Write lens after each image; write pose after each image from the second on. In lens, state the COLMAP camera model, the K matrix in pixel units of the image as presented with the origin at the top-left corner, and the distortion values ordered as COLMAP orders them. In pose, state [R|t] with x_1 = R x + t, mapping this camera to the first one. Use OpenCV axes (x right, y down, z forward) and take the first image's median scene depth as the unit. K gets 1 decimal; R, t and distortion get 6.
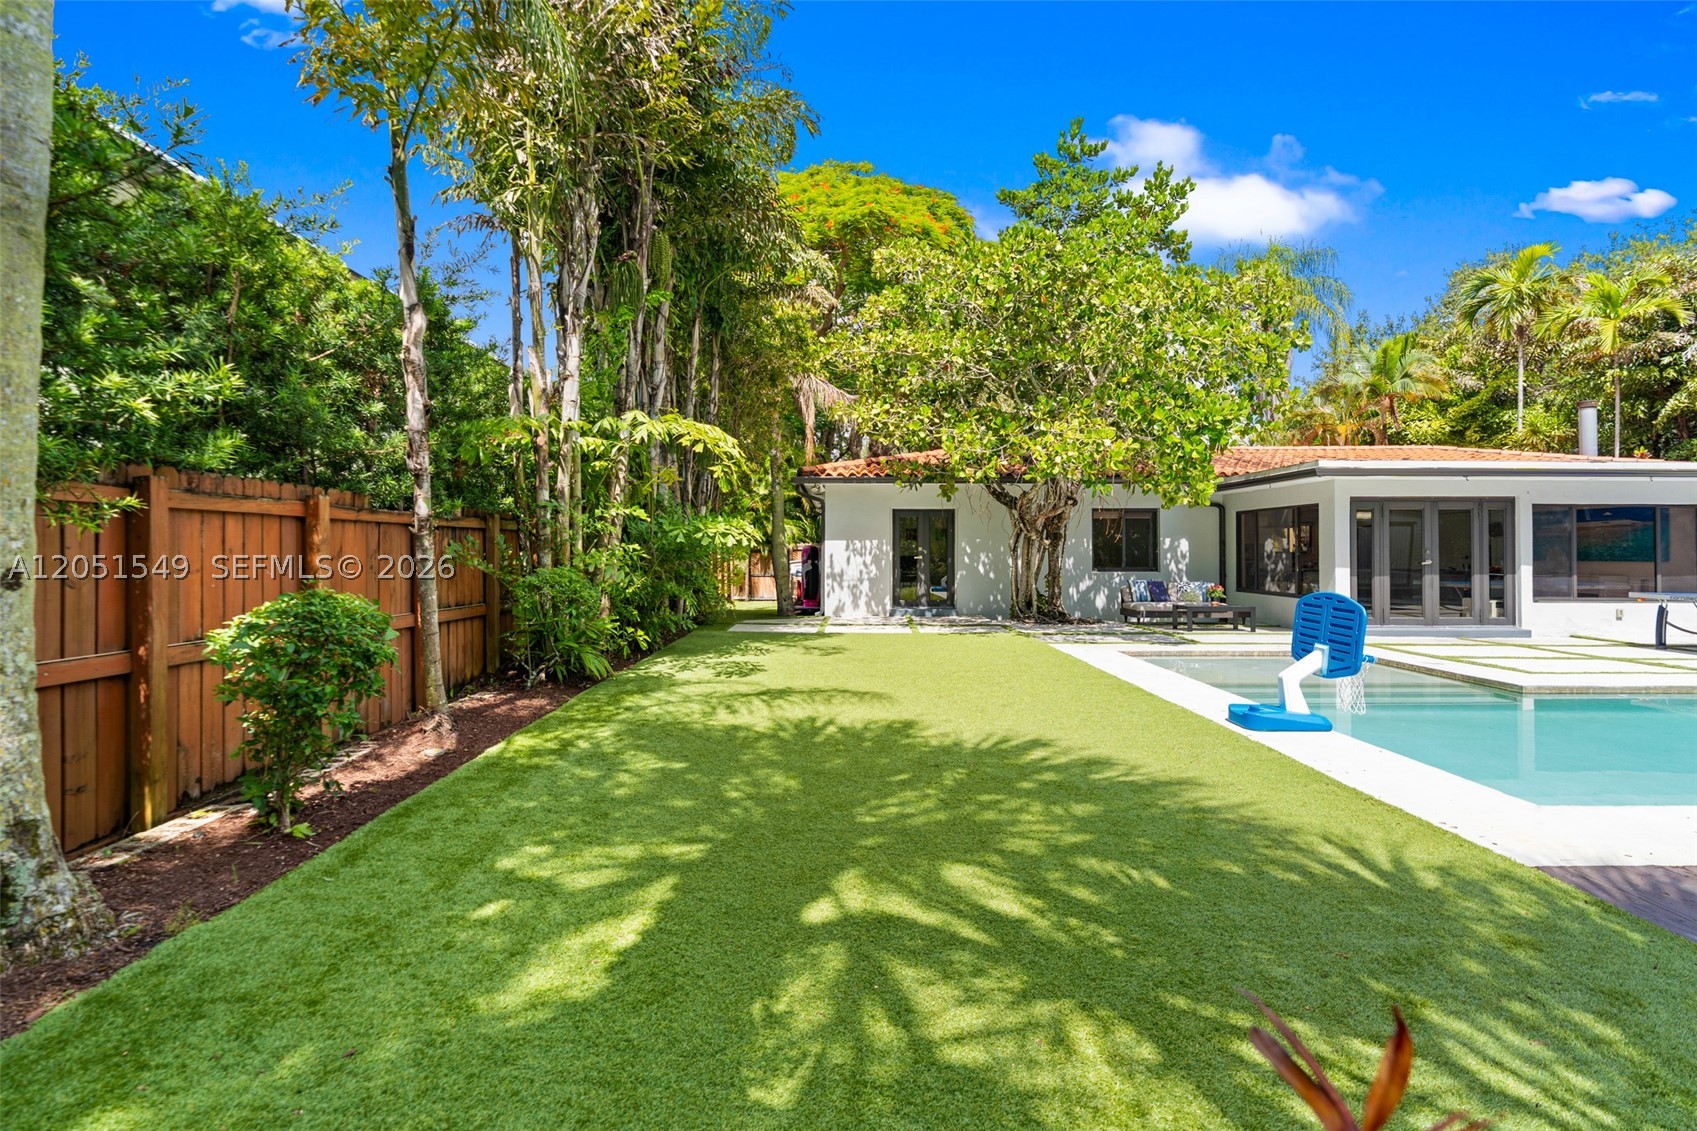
lens RADIAL K [[794.1, 0, 845.5], [0, 794.1, 544.5], [0, 0, 1]] dist [-0.000998, -0.000072]
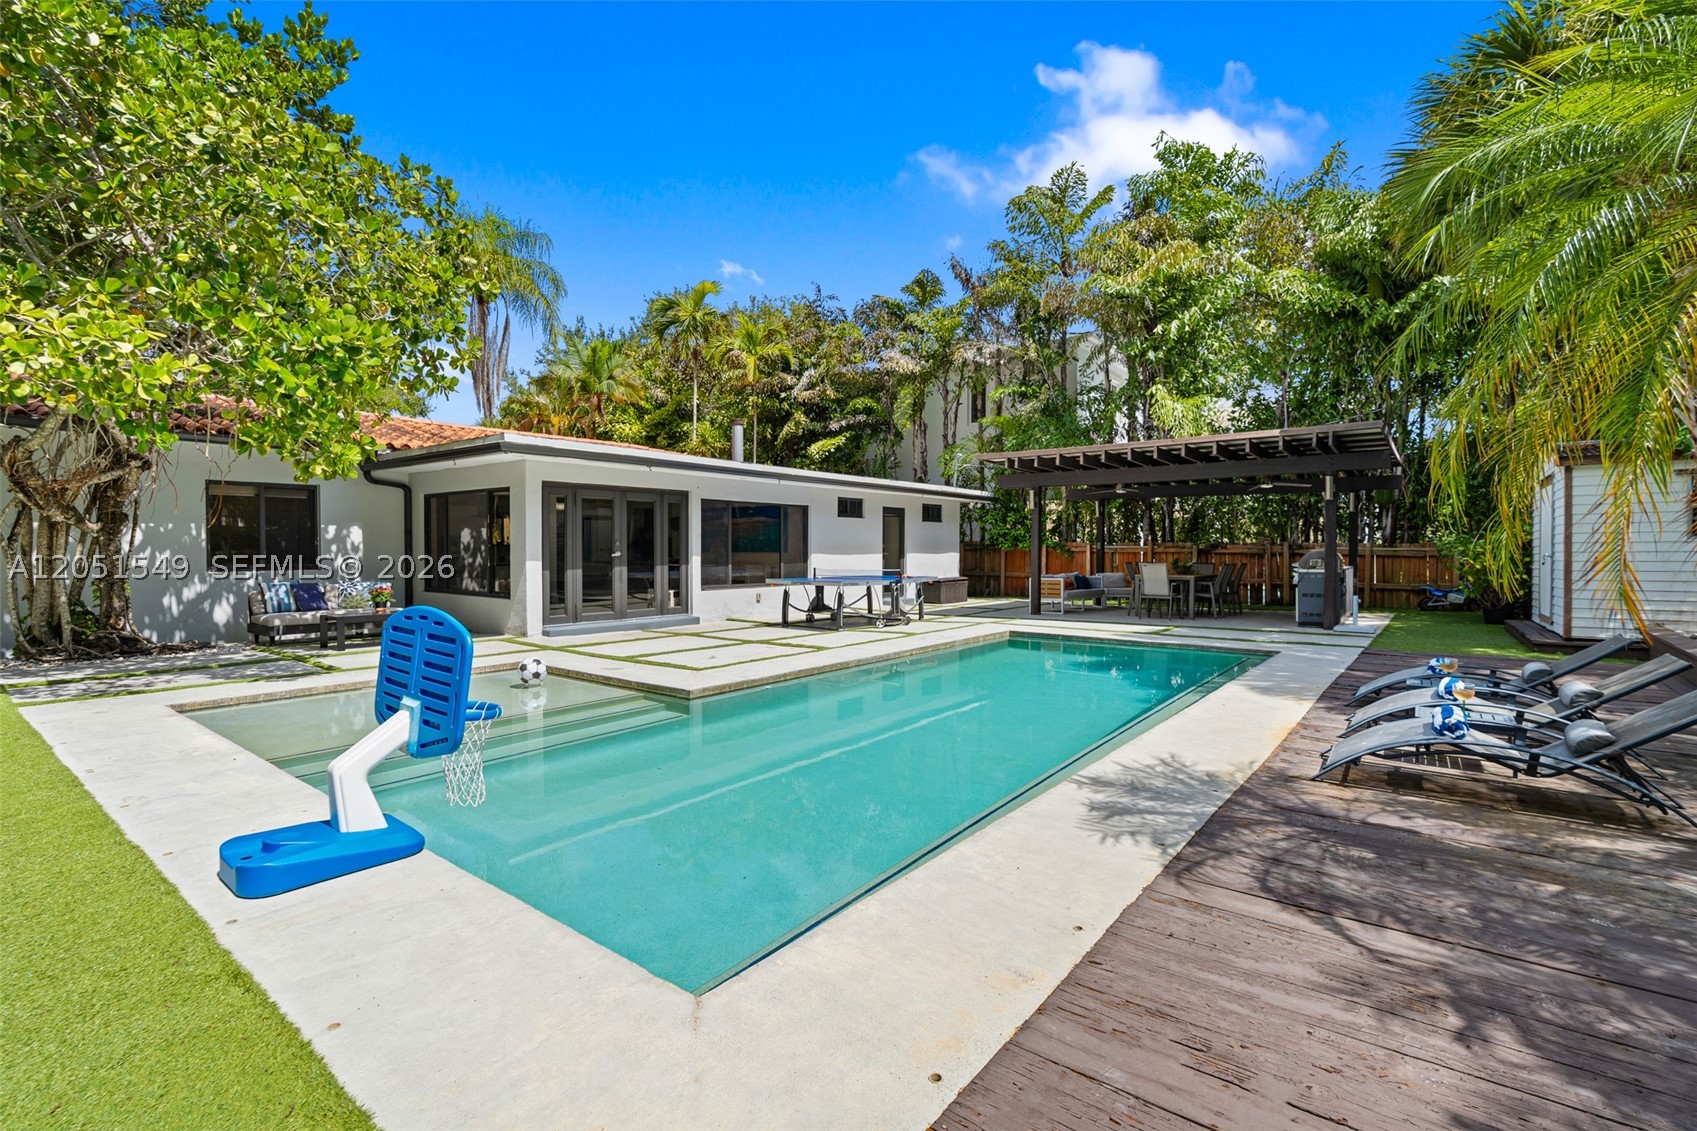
lens RADIAL K [[794.1, 0, 845.5], [0, 794.1, 544.5], [0, 0, 1]] dist [-0.000998, -0.000072]
pose [[0.628520, 0.000764, 0.777793, 0.129775], [-0.007341, 0.999961, 0.004950, 0.003425], [-0.777758, -0.008820, 0.628501, 0.146529]]
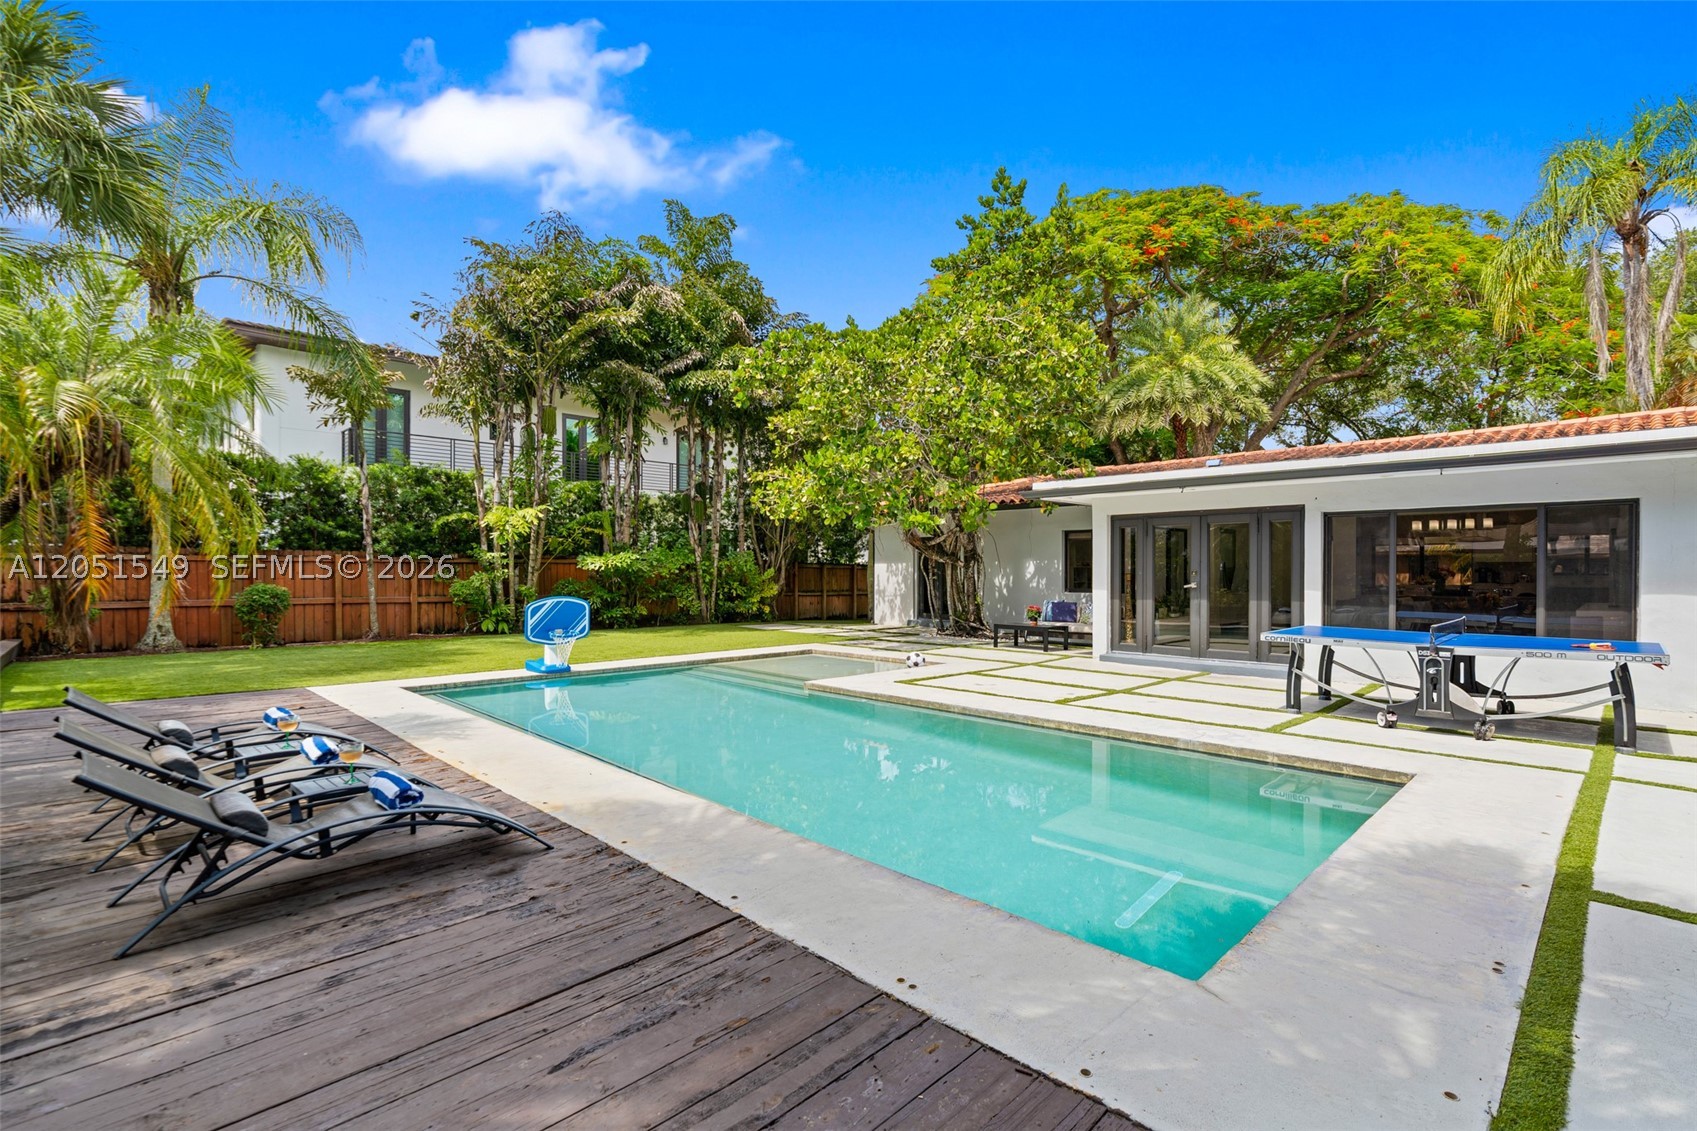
lens RADIAL K [[813.9, 0, 848.5], [0, 813.9, 565.5], [0, 0, 1]] dist [0.002798, 0.000487]
pose [[0.680363, -0.006077, -0.732850, 0.930032], [0.007478, 0.999971, -0.001350, -0.000849], [0.732837, -0.004562, 0.680389, 0.088265]]
